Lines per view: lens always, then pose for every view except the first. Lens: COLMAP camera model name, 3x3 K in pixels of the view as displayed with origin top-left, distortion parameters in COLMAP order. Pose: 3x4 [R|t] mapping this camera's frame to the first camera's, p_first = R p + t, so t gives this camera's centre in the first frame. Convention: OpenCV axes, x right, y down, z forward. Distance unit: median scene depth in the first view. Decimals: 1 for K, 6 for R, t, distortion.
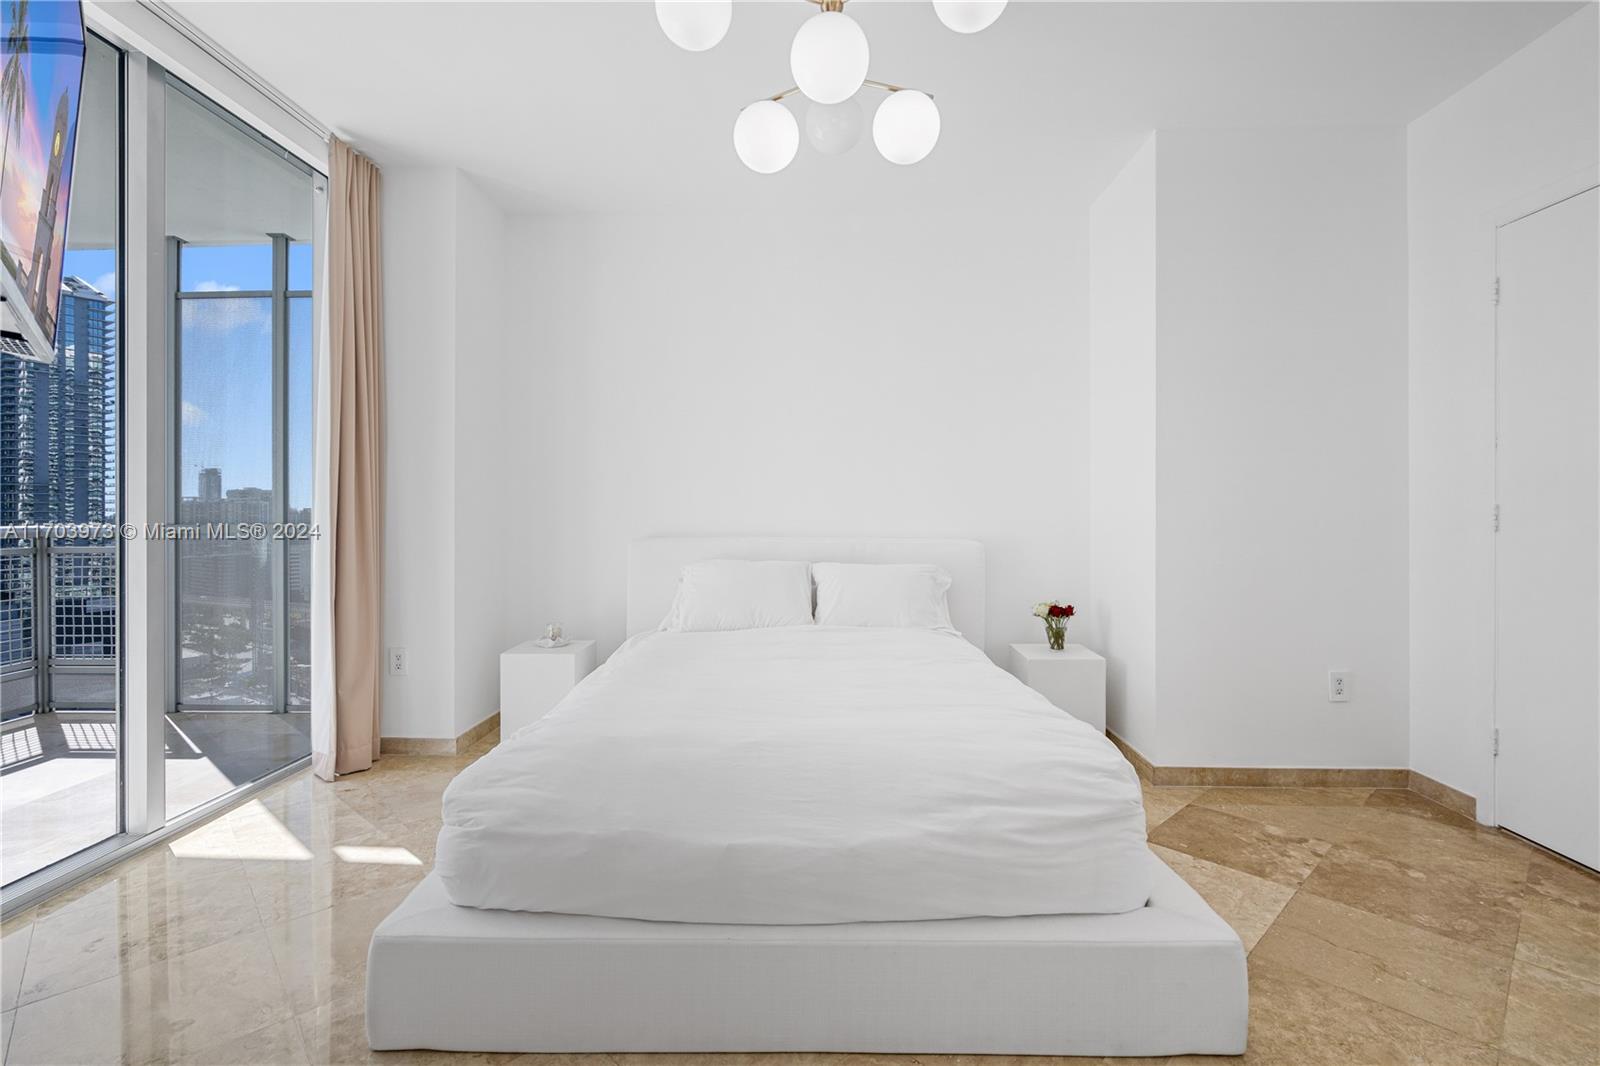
lens RADIAL K [[732.8, 0, 794.1], [0, 732.8, 509.8], [0, 0, 1]] dist [-0.004254, 0.002313]
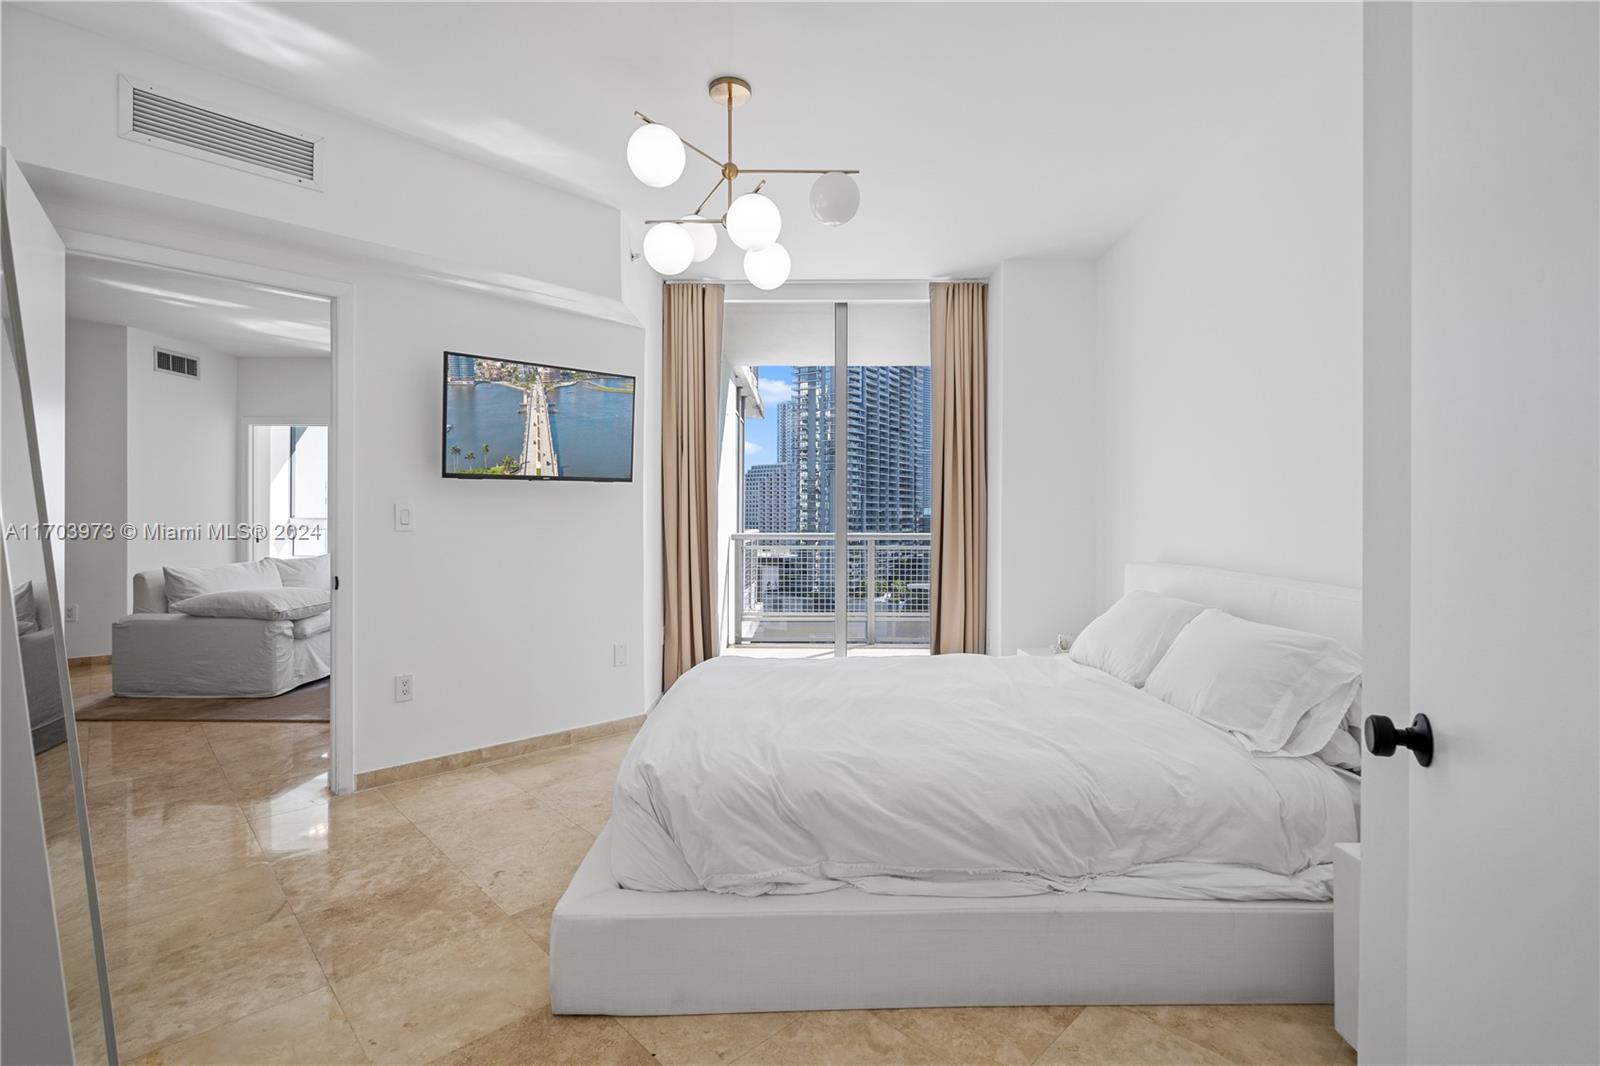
lens RADIAL K [[732.0, 0, 797.1], [0, 732.0, 515.1], [0, 0, 1]] dist [-0.000338, 0.001789]
pose [[0.017159, -0.003161, -0.999848, 1.115752], [-0.001462, 0.999994, -0.003187, -0.025870], [0.999852, 0.001517, 0.017154, 0.853258]]
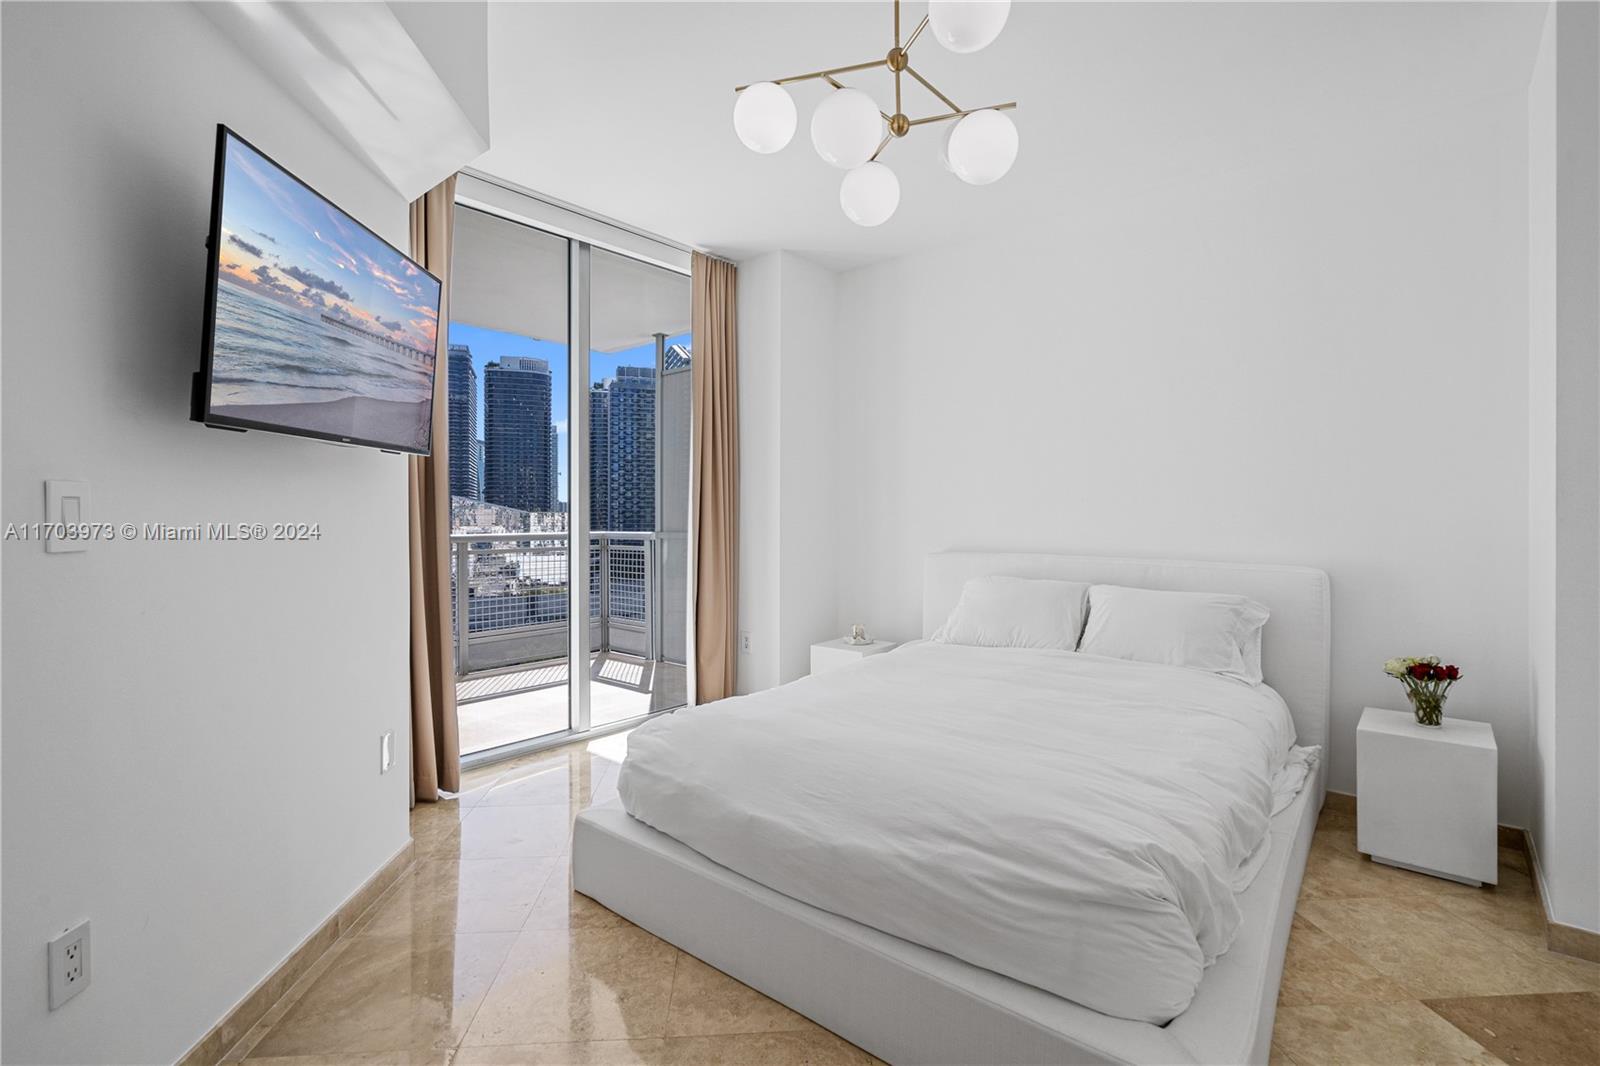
lens RADIAL K [[732.0, 0, 797.1], [0, 732.0, 515.1], [0, 0, 1]] dist [-0.000338, 0.001789]
pose [[0.778685, -0.001400, -0.627414, 0.470339], [0.003158, 0.999994, 0.001688, -0.027016], [0.627408, -0.003296, 0.778684, 0.066685]]
